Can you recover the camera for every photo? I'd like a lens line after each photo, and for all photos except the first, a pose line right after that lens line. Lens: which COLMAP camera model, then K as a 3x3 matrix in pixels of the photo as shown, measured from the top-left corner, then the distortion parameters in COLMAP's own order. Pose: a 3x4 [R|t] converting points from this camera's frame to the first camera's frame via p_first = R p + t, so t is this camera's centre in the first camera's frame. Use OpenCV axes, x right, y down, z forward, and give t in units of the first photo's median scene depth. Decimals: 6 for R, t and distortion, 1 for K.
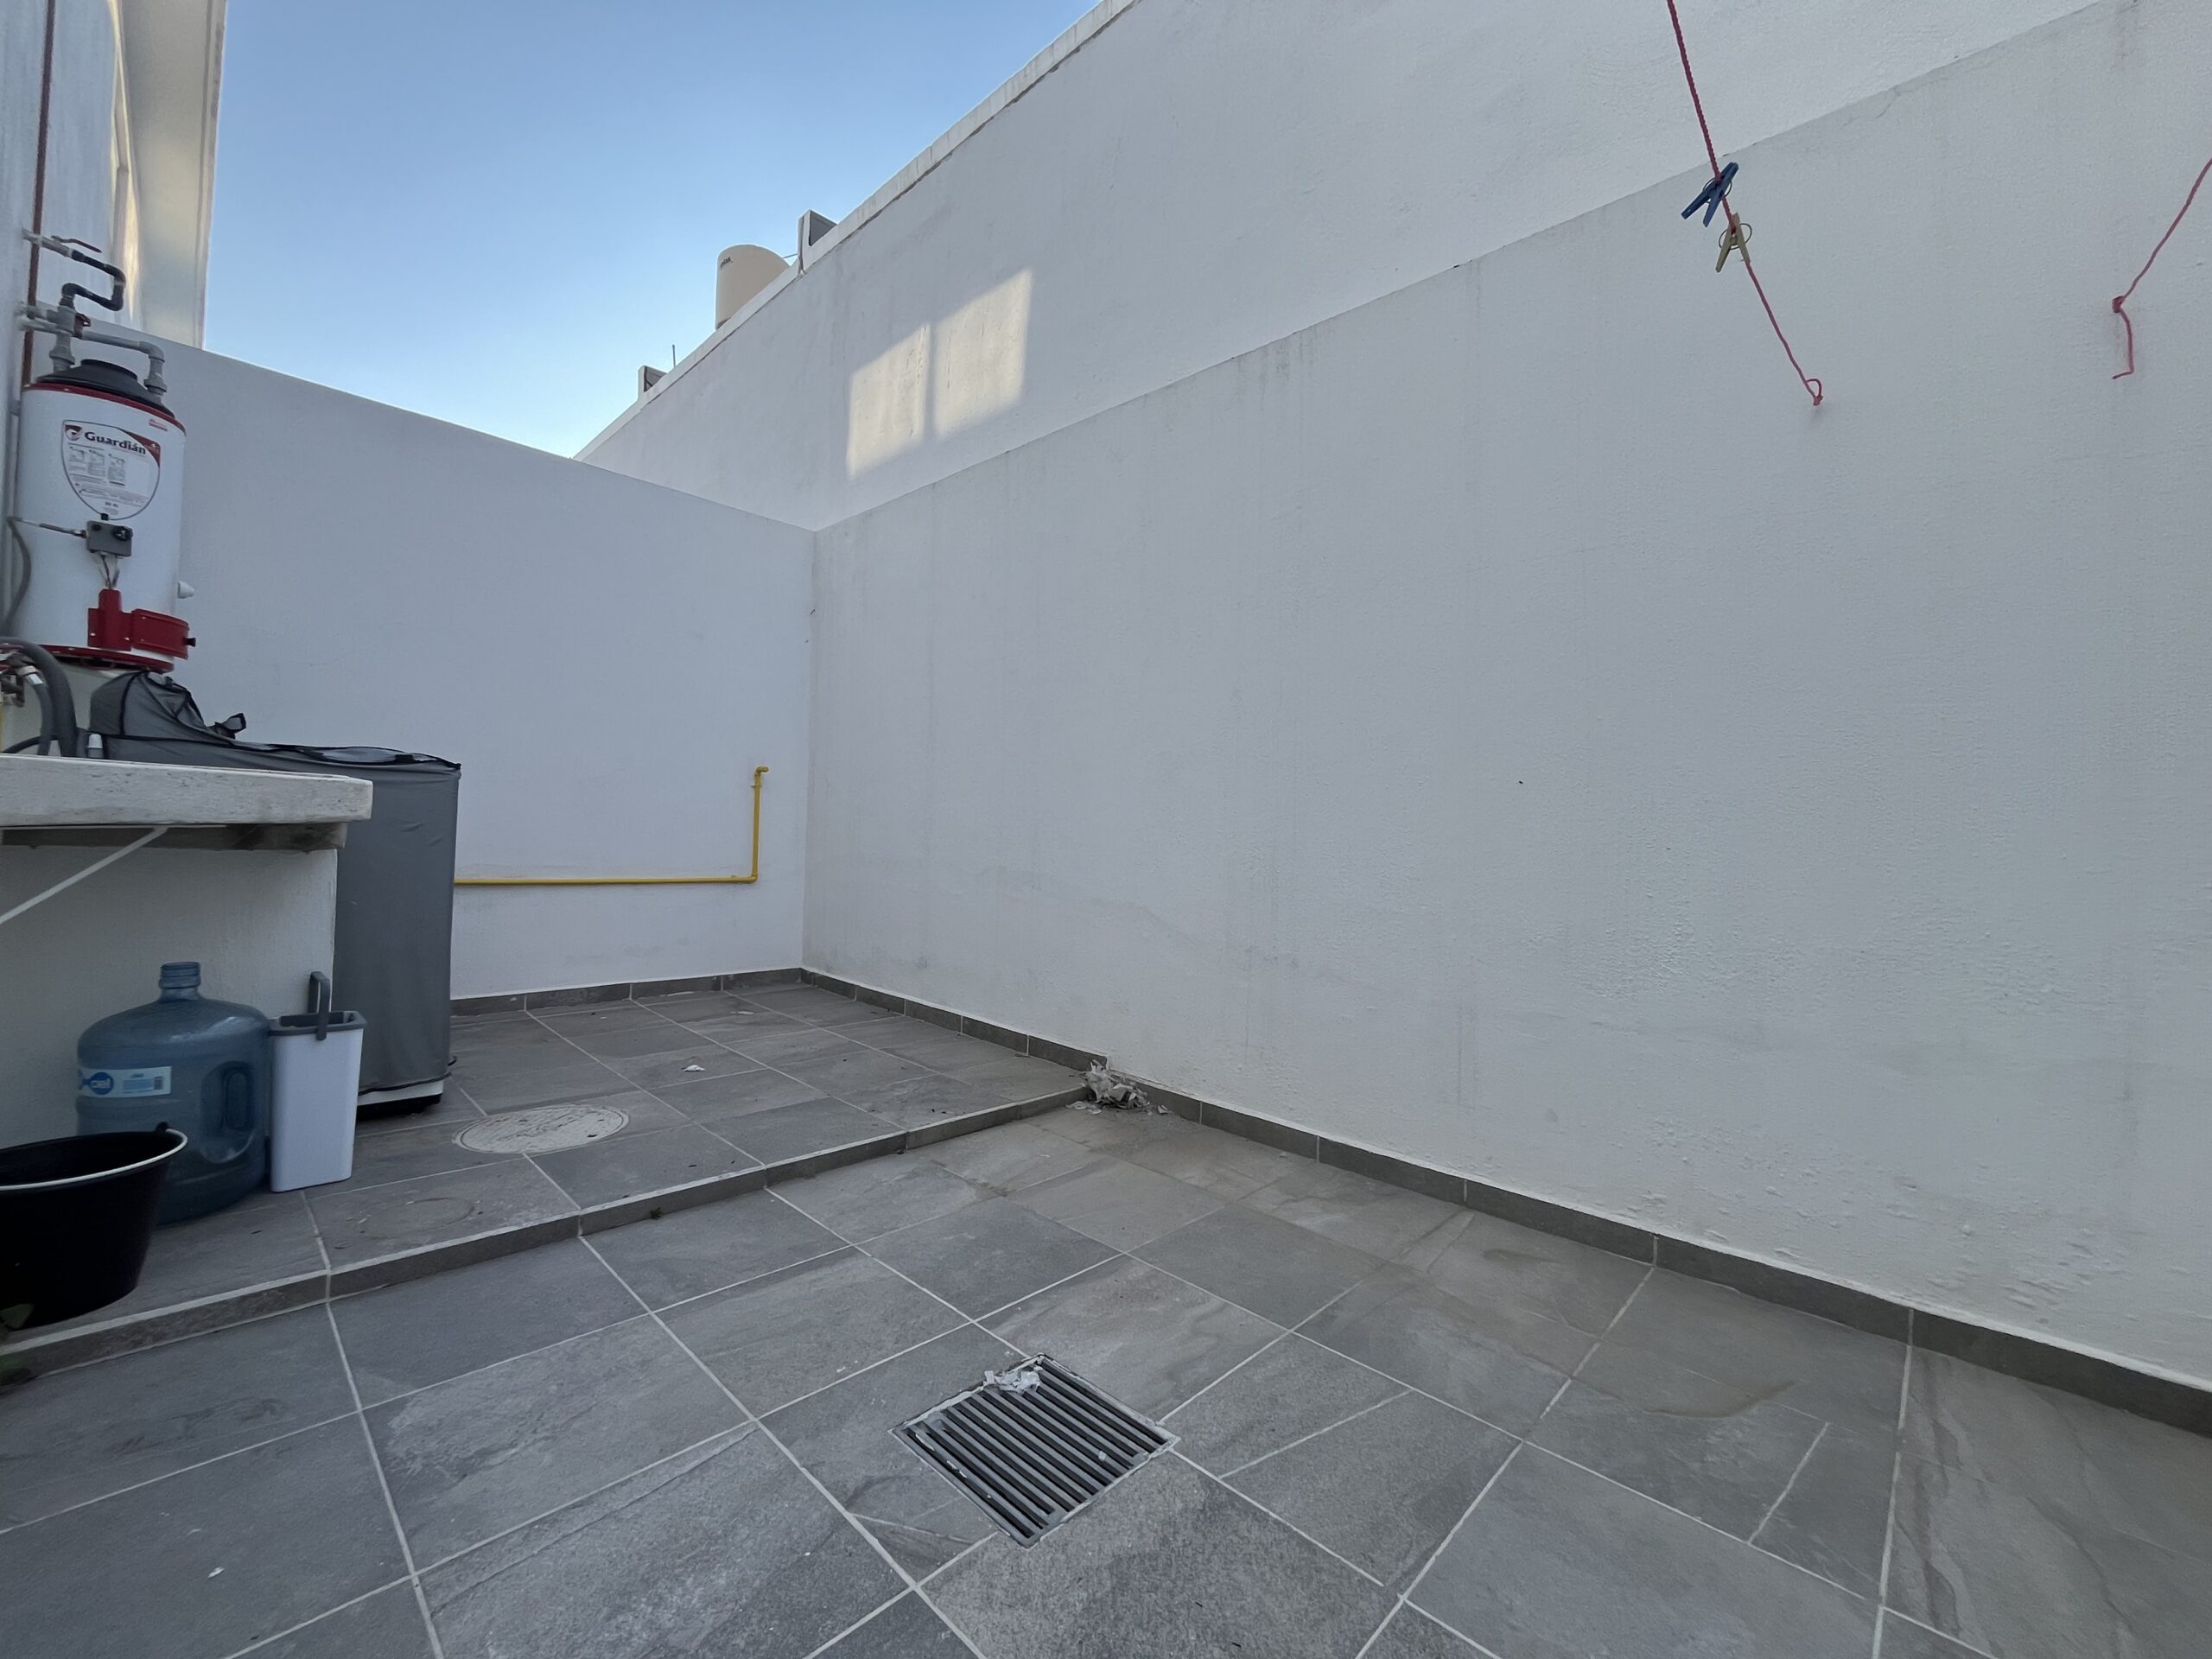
lens RADIAL K [[894.9, 0, 1097.8], [0, 894.9, 824.6], [0, 0, 1]] dist [-0.001600, -0.000030]
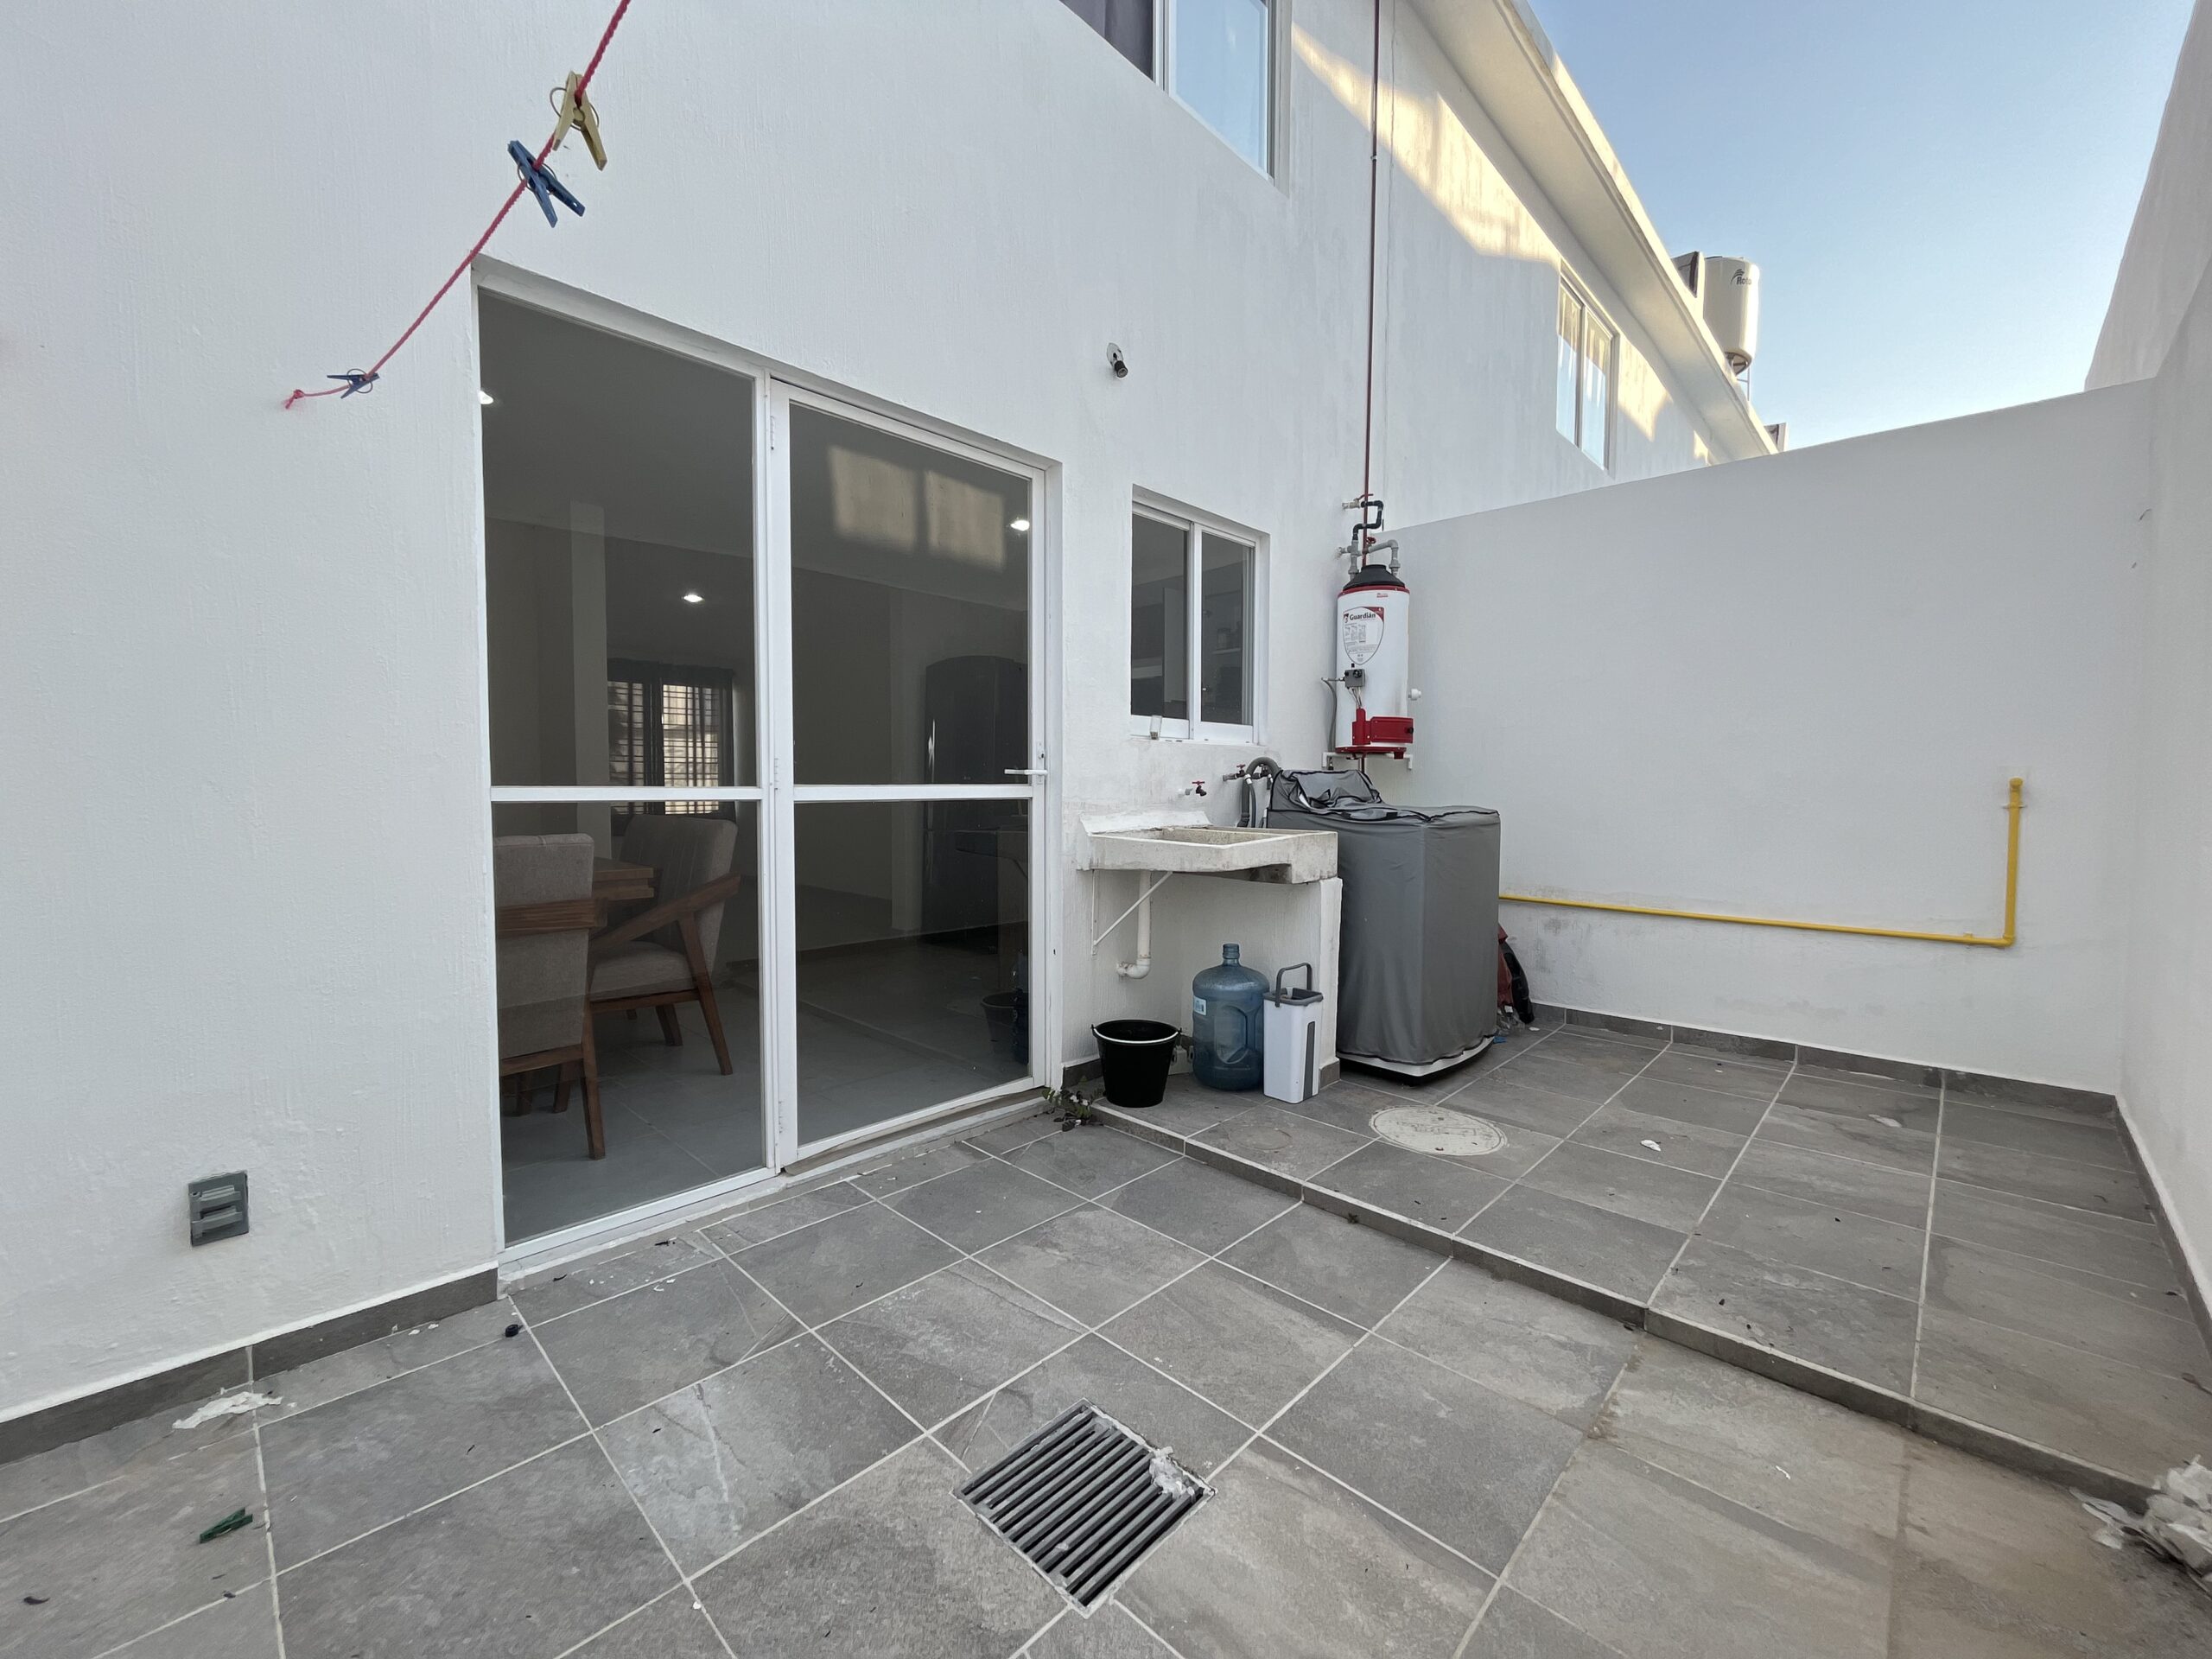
lens RADIAL K [[894.9, 0, 1097.8], [0, 894.9, 824.6], [0, 0, 1]] dist [-0.001600, -0.000030]
pose [[-0.005618, 0.007023, -0.999960, 0.708495], [0.006262, 0.999956, 0.006987, -0.091212], [0.999965, -0.006223, -0.005662, 0.725723]]
